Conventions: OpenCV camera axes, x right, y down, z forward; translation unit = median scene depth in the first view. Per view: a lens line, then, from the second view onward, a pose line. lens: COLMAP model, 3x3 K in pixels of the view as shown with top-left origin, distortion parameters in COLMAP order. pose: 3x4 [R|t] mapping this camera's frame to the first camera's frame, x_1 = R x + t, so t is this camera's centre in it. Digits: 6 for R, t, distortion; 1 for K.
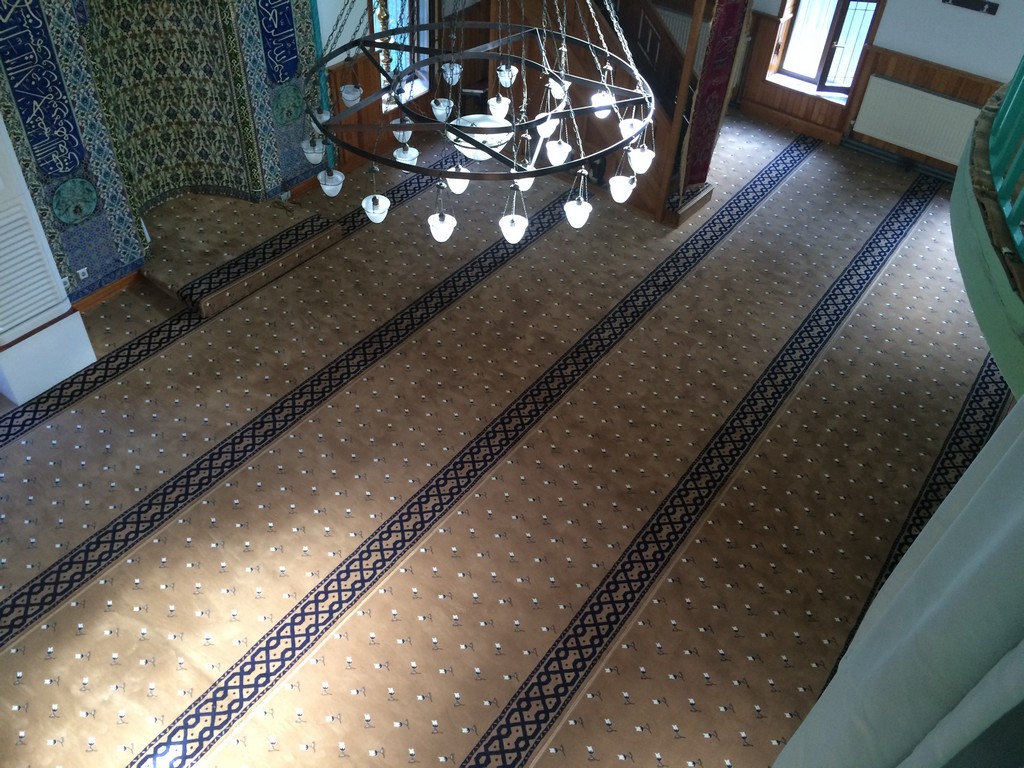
lens RADIAL K [[878.7, 0, 513.1], [0, 878.7, 382.5], [0, 0, 1]] dist [0.058714, -0.048419]
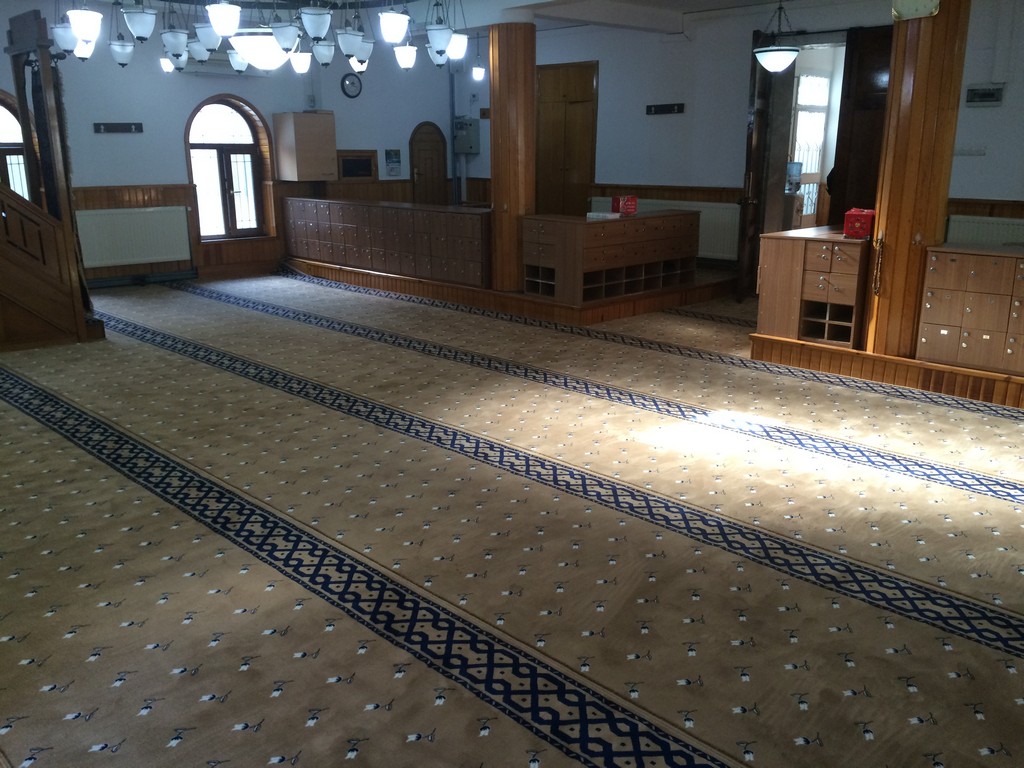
lens RADIAL K [[878.7, 0, 512.9], [0, 878.7, 384.6], [0, 0, 1]] dist [0.058714, -0.048419]
pose [[0.157245, -0.304745, 0.939364, -0.696222], [0.676706, 0.726031, 0.122259, 0.023489], [-0.719265, 0.616449, 0.320388, 0.558979]]
